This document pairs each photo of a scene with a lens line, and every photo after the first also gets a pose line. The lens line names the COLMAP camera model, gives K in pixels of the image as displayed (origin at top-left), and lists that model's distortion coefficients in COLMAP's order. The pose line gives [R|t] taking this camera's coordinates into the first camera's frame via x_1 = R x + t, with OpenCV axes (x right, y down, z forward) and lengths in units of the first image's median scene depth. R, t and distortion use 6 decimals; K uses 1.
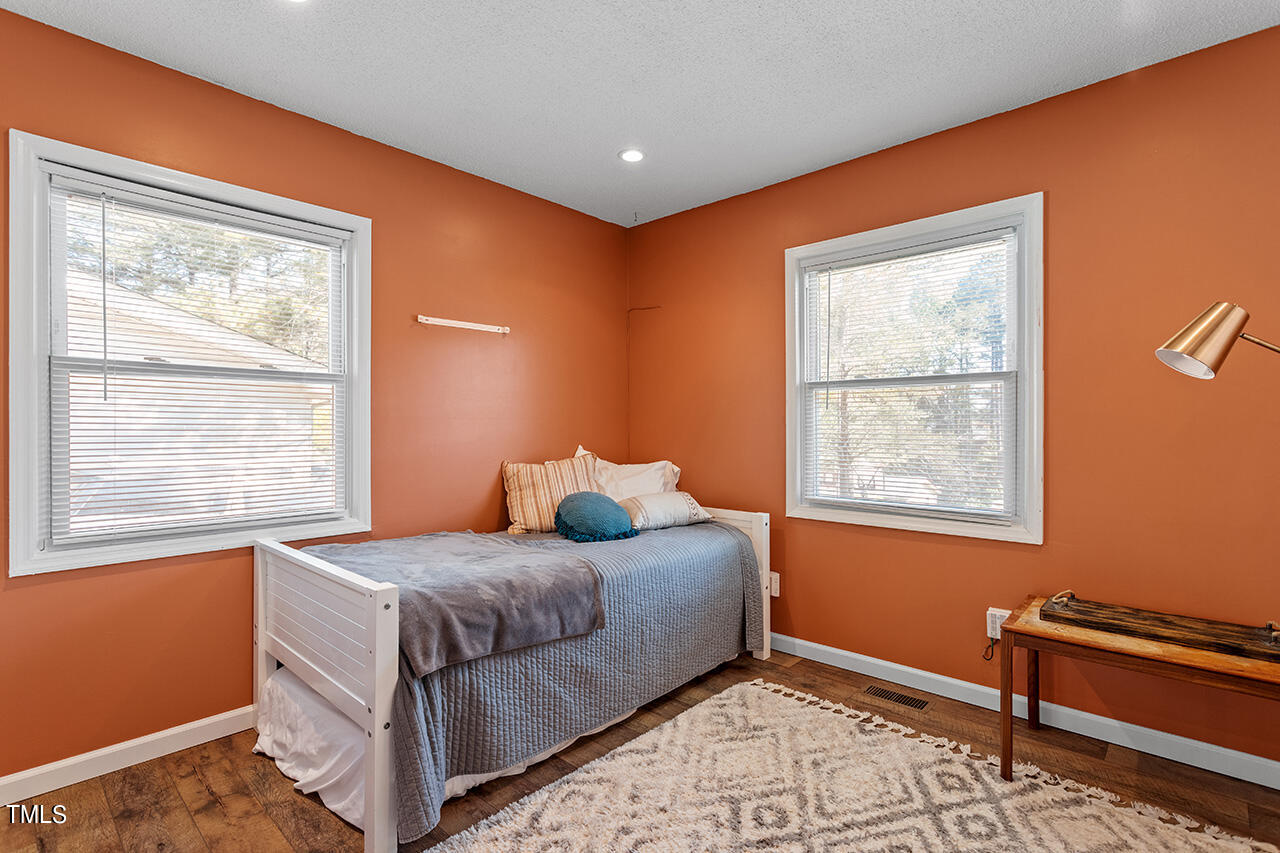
lens RADIAL K [[612.3, 0, 634.0], [0, 612.3, 427.3], [0, 0, 1]] dist [-0.002374, 0.001188]
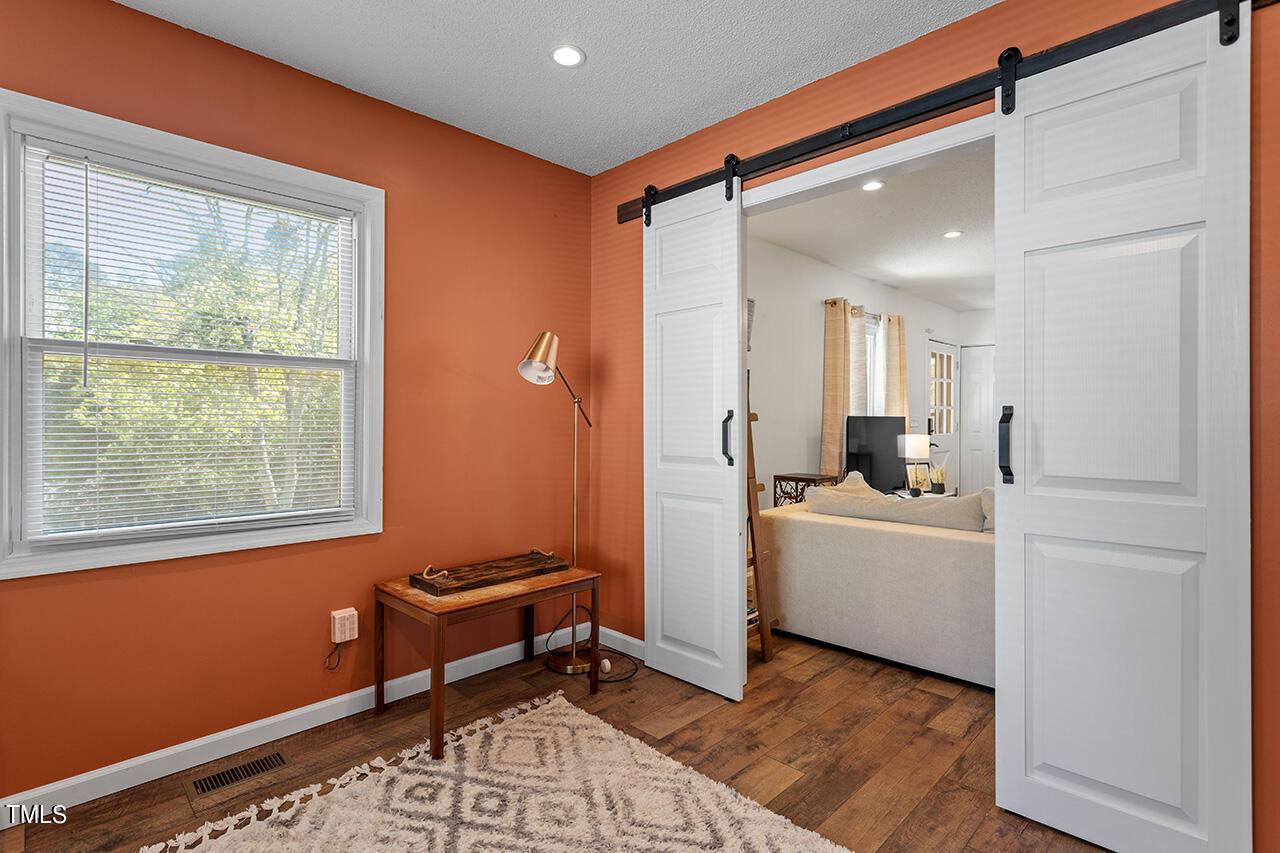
lens RADIAL K [[612.3, 0, 635.5], [0, 612.3, 421.5], [0, 0, 1]] dist [-0.002374, 0.001188]
pose [[0.032844, -0.001507, 0.999459, -0.409570], [-0.002735, 0.999995, 0.001598, 0.002978], [-0.999457, -0.002786, 0.032840, 0.631179]]
